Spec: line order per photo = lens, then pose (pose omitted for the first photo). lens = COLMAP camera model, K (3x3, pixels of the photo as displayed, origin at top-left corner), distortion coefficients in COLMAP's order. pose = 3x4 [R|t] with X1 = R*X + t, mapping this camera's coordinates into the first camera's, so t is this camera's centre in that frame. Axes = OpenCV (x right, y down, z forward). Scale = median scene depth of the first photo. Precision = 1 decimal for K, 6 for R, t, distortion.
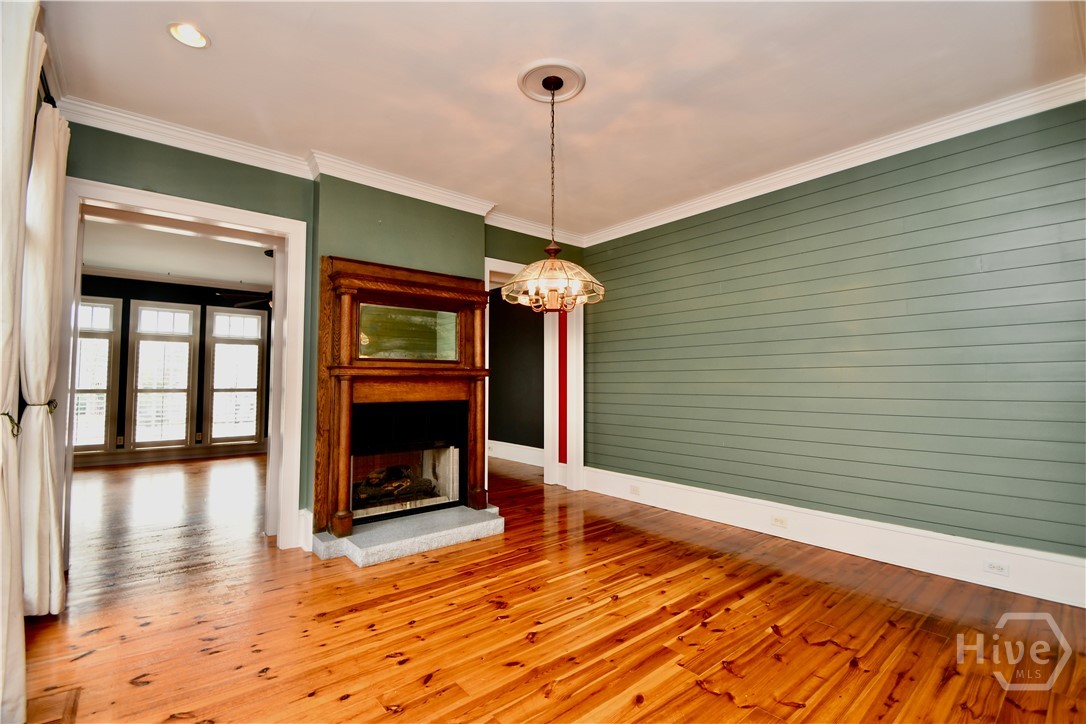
lens RADIAL K [[492.9, 0, 543.0], [0, 492.9, 362.0], [0, 0, 1]] dist [-0.001040, -0.000732]
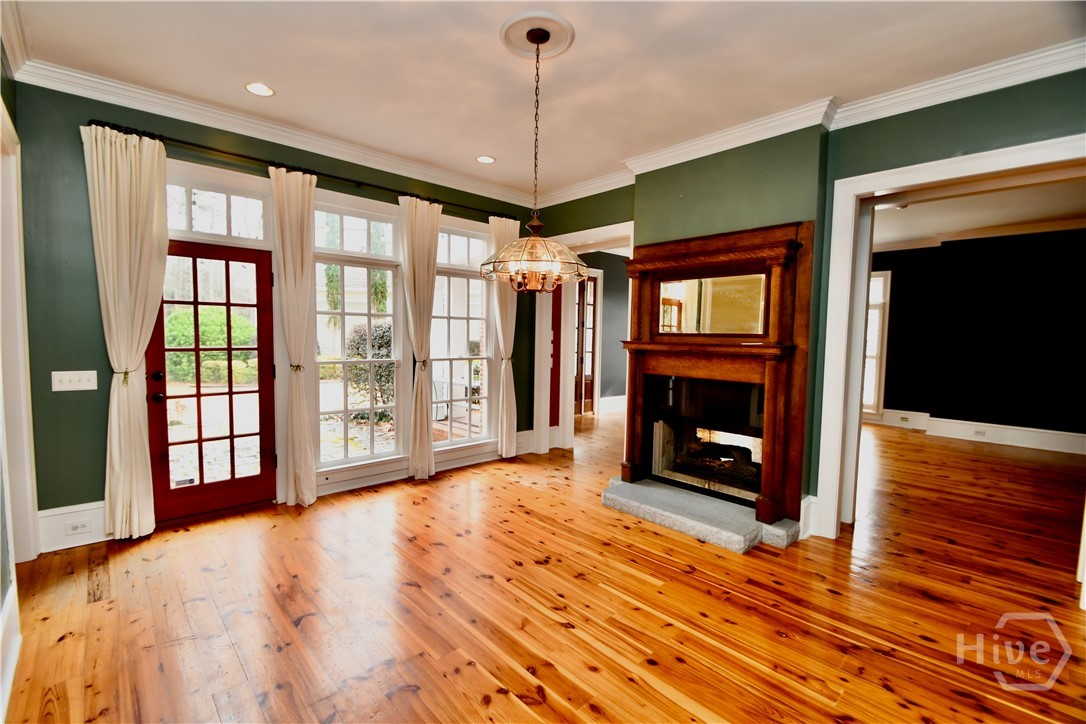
lens RADIAL K [[477.9, 0, 531.1], [0, 477.9, 367.3], [0, 0, 1]] dist [0.013207, -0.017366]
pose [[0.022937, 0.071320, -0.997190, 0.862777], [0.028117, 0.997012, 0.071954, -0.021795], [0.999341, -0.029688, 0.020863, 0.864744]]
